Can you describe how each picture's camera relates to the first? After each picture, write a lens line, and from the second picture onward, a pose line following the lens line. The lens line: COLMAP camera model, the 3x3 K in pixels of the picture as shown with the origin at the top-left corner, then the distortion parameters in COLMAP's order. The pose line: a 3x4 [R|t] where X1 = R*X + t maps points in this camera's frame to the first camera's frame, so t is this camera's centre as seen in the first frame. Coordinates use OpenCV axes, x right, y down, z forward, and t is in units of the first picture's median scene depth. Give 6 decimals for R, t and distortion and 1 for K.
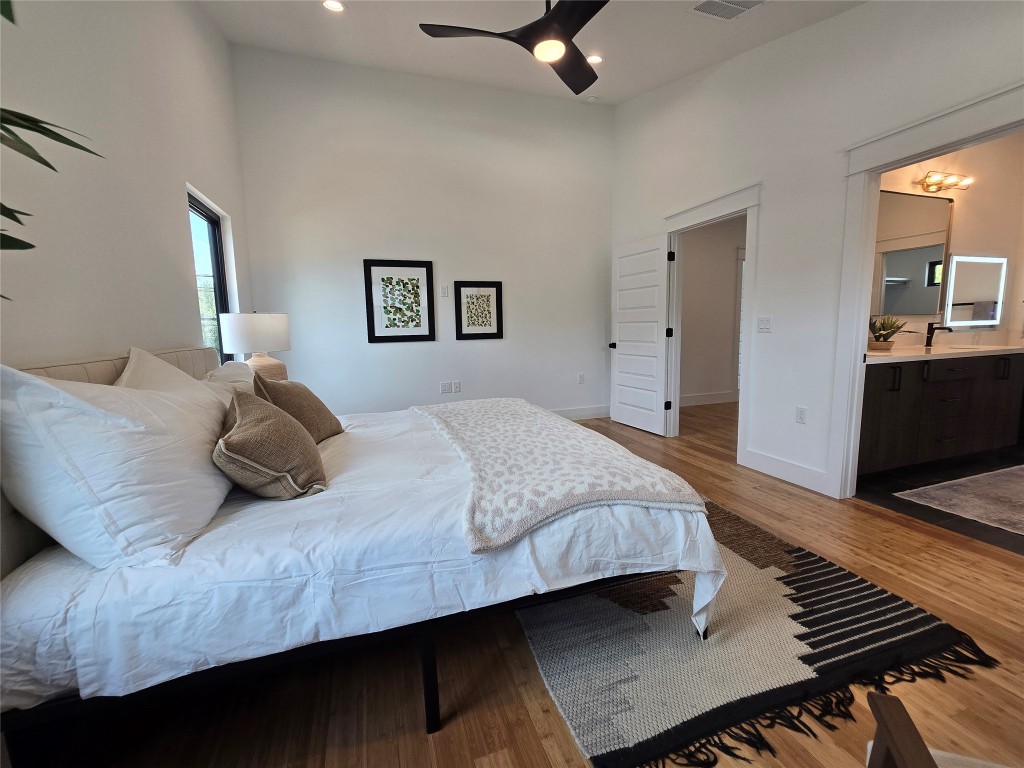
lens RADIAL K [[421.3, 0, 503.1], [0, 421.3, 377.1], [0, 0, 1]] dist [-0.005557, 0.000605]
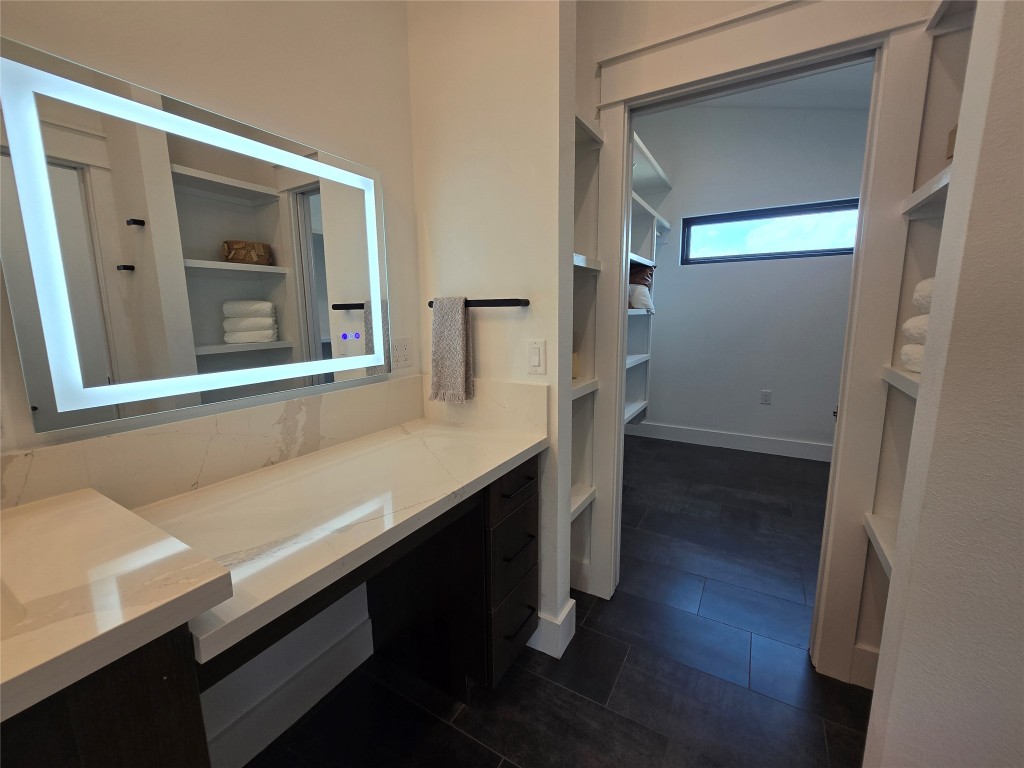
lens RADIAL K [[421.3, 0, 509.9], [0, 421.3, 381.1], [0, 0, 1]] dist [-0.005557, 0.000605]
pose [[0.753433, -0.093819, 0.650797, 1.125099], [0.079530, 0.995504, 0.051439, -0.133280], [-0.652698, 0.013002, 0.757507, 0.710378]]
